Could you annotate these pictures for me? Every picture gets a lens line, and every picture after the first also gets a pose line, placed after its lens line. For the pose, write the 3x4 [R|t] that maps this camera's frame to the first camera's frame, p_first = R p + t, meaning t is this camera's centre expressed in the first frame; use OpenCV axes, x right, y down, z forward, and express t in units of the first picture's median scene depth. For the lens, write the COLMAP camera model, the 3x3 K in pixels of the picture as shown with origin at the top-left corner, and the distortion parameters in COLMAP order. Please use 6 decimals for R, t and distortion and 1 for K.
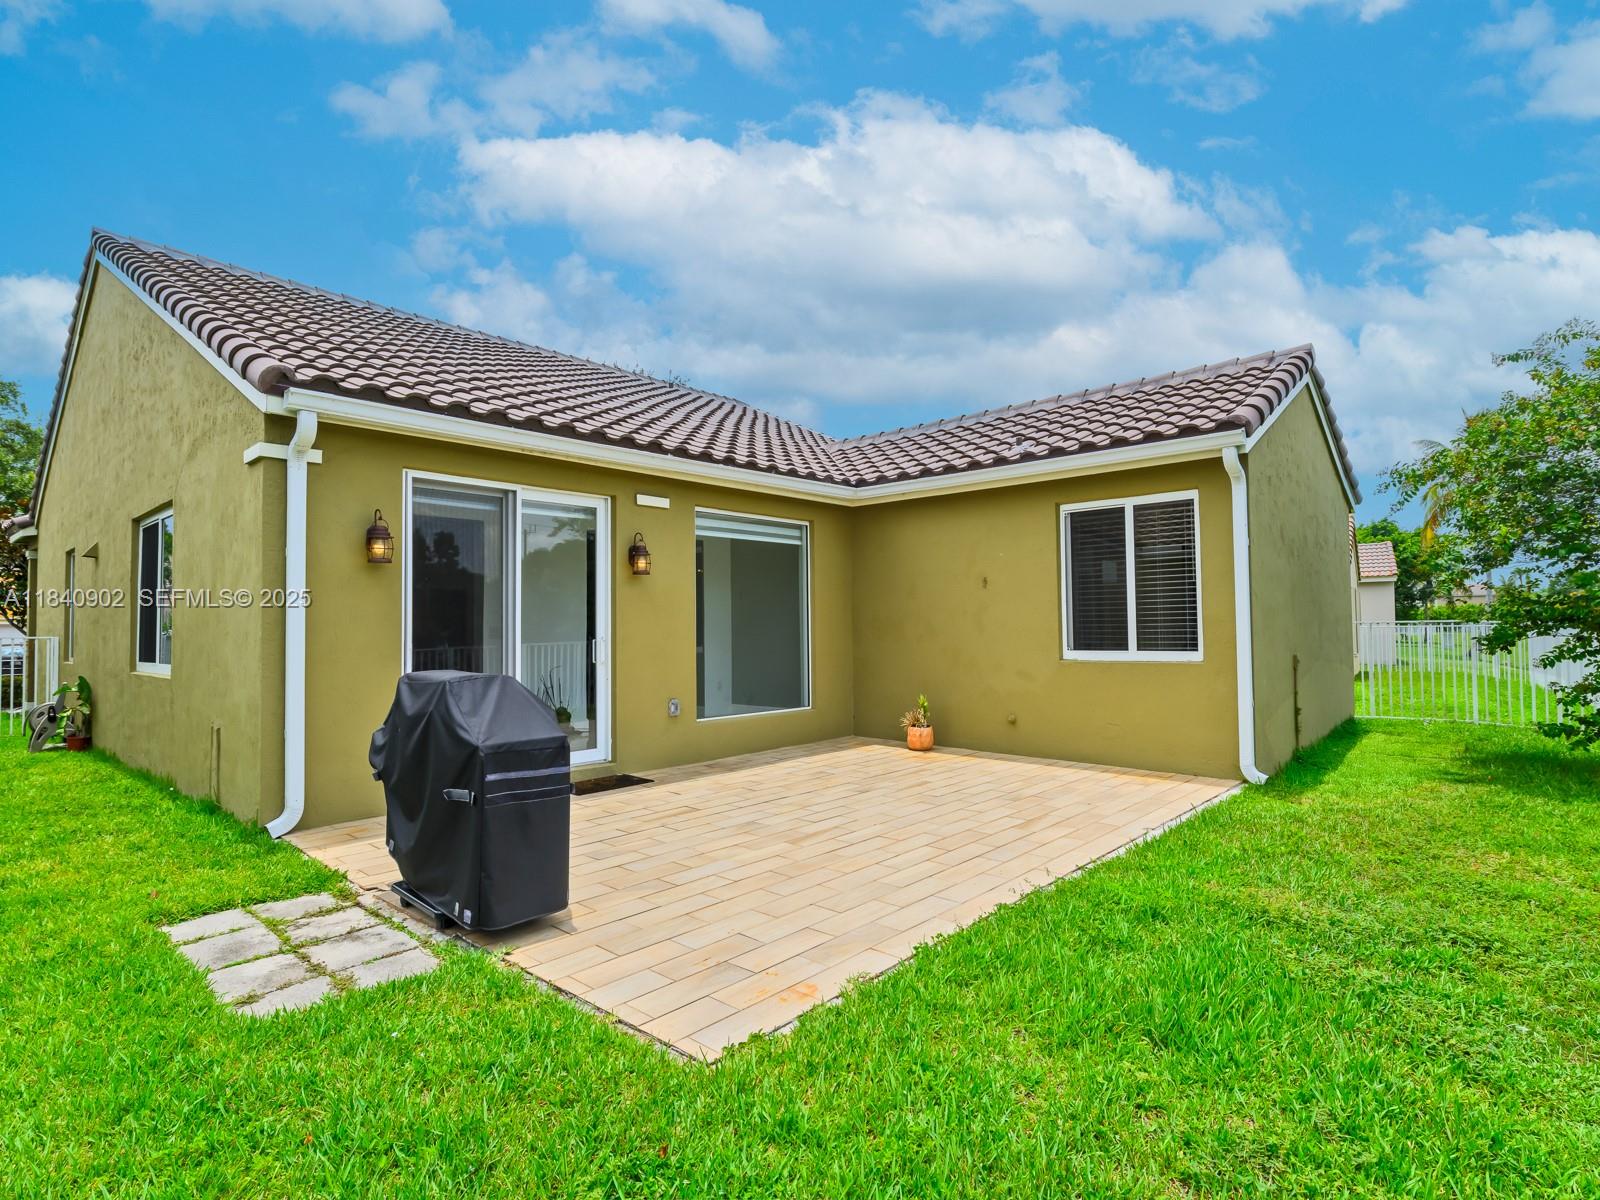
lens RADIAL K [[817.7, 0, 798.9], [0, 817.7, 594.8], [0, 0, 1]] dist [0.000738, -0.000083]
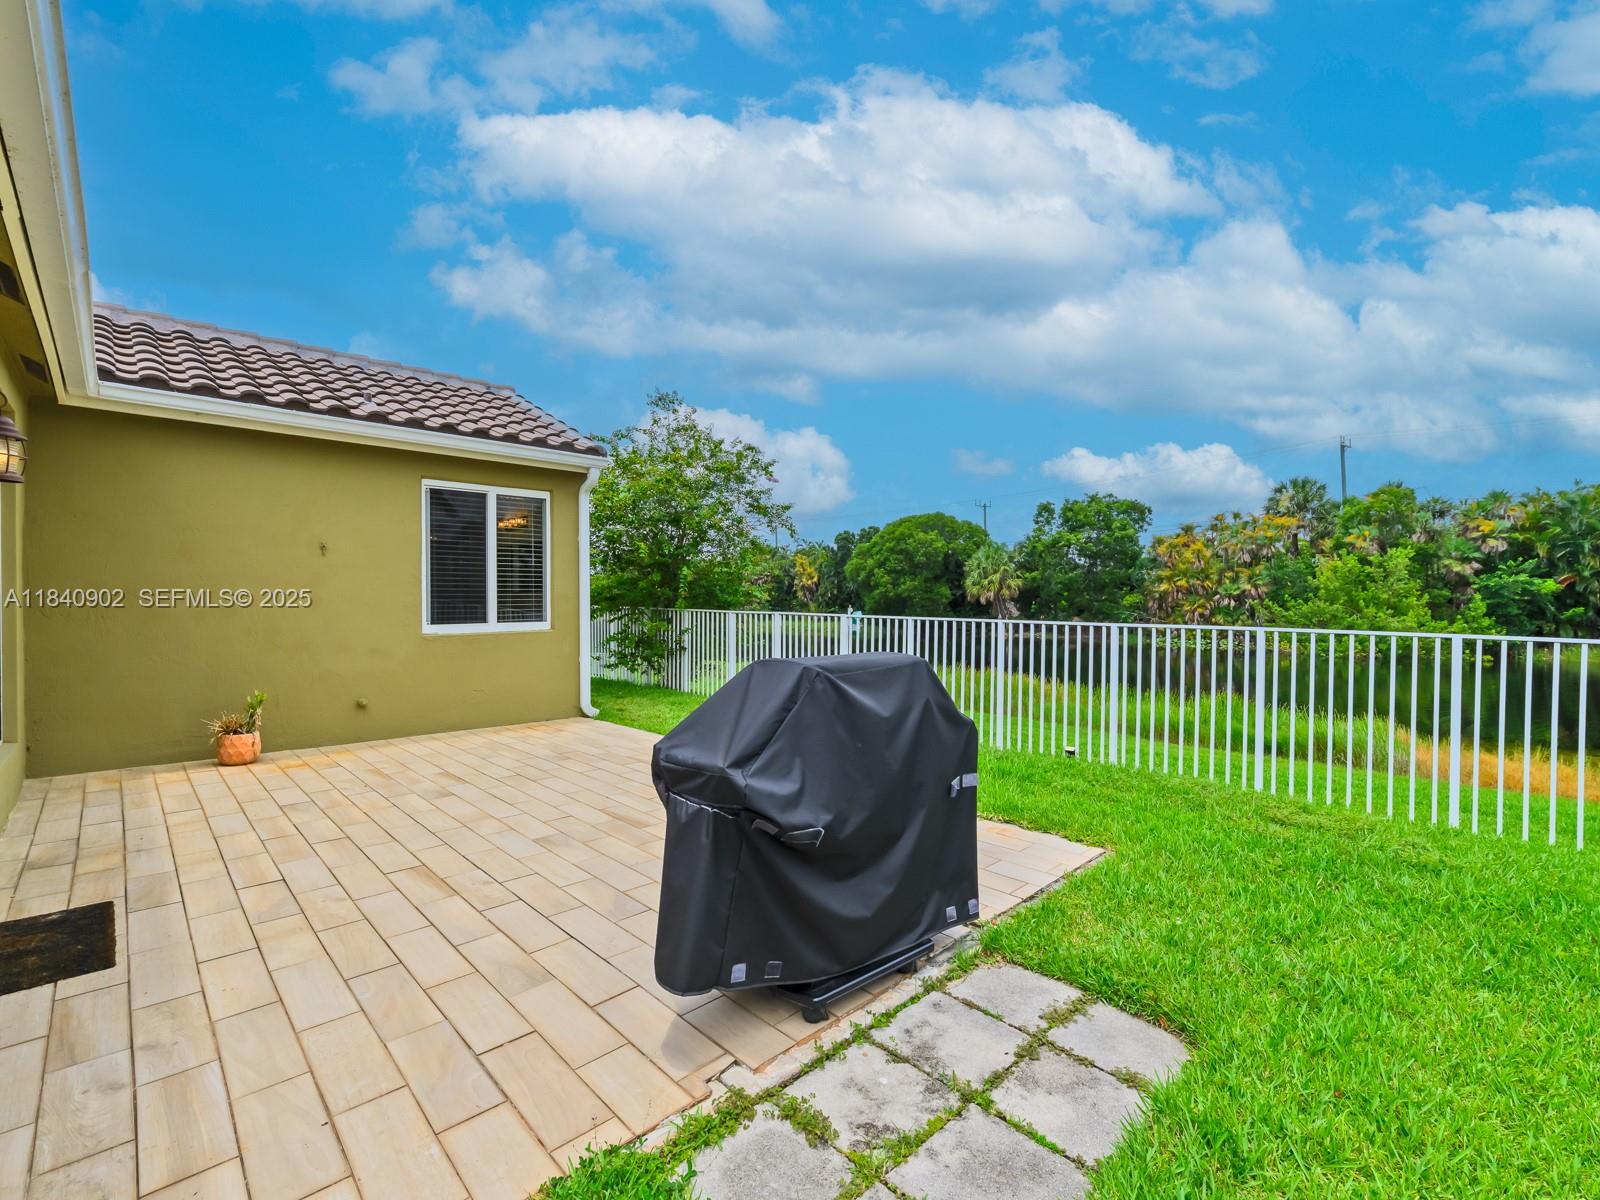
lens RADIAL K [[715.4, 0, 800.0], [0, 715.4, 600.0], [0, 0, 1]] dist [-0.002341, -0.000234]
pose [[0.060751, 0.009776, 0.998105, -1.018327], [-0.039530, 0.999191, -0.007381, 0.050434], [-0.997370, -0.039006, 0.061089, 0.962807]]
